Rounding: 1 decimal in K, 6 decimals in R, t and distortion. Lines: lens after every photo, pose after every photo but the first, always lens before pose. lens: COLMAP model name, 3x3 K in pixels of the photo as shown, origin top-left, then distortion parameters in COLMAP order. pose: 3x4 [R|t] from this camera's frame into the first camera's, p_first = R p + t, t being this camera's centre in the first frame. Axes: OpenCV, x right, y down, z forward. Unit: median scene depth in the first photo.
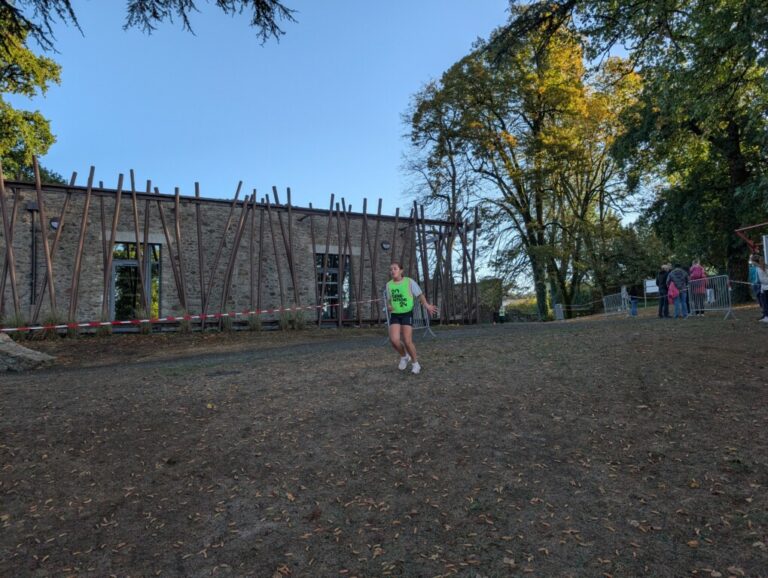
lens RADIAL K [[548.5, 0, 379.5], [0, 548.5, 290.5], [0, 0, 1]] dist [0.028037, -0.024940]
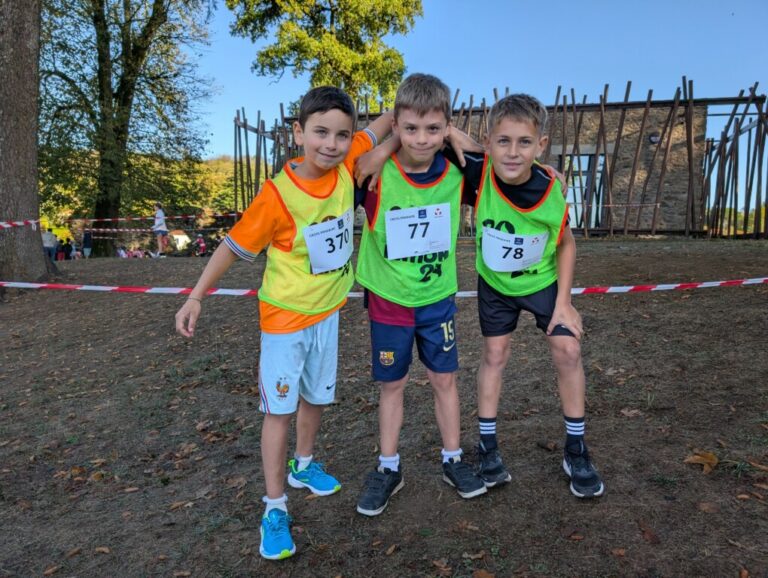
lens RADIAL K [[548.5, 0, 382.5], [0, 548.5, 289.8], [0, 0, 1]] dist [0.028037, -0.024940]
pose [[0.709389, 0.101646, -0.697449, 0.384543], [0.011977, 0.987665, 0.156124, 0.007934], [0.704715, -0.119105, 0.699422, 0.136850]]
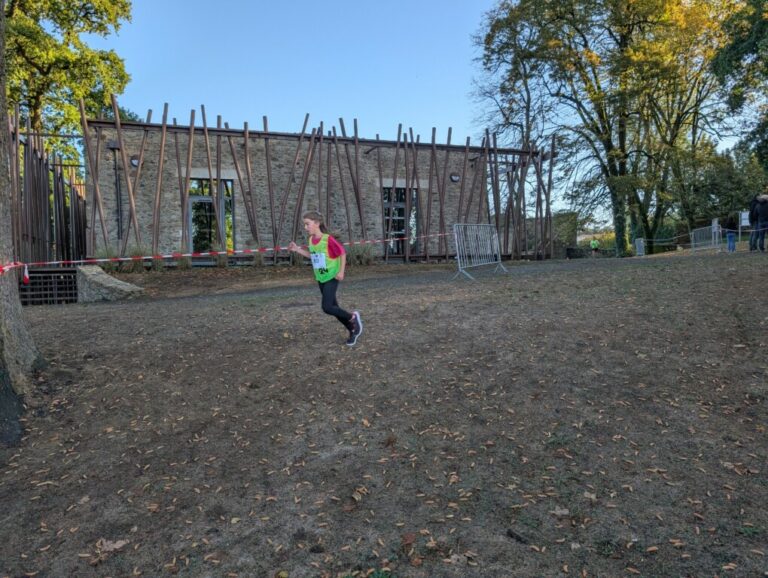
lens RADIAL K [[548.5, 0, 370.7], [0, 548.5, 293.4], [0, 0, 1]] dist [0.028037, -0.024940]
pose [[0.990951, 0.010760, -0.133789, -0.004653], [0.005529, 0.992663, 0.120790, 0.002768], [0.134107, -0.120437, 0.983621, 0.005539]]
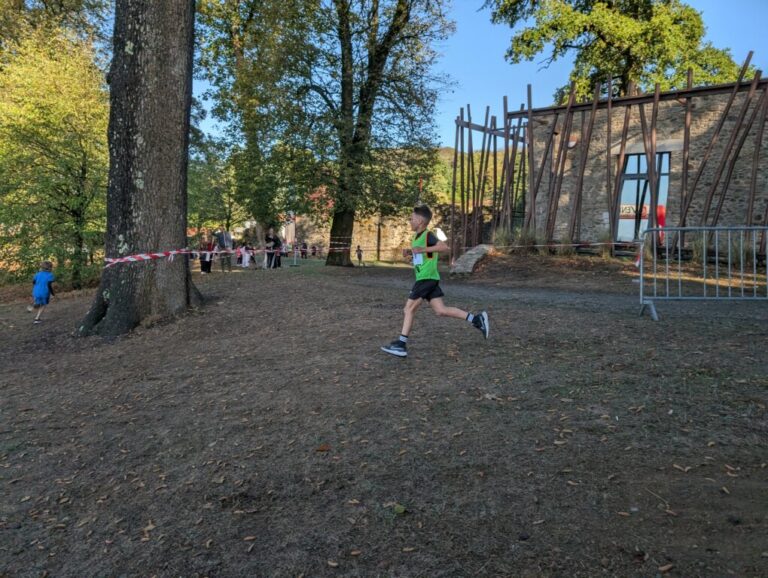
lens RADIAL K [[548.5, 0, 374.1], [0, 548.5, 287.4], [0, 0, 1]] dist [0.028037, -0.024940]
pose [[0.265917, 0.150584, -0.952162, 0.320048], [0.021225, 0.986570, 0.161954, -0.025826], [0.963762, -0.063276, 0.259150, 0.327512]]
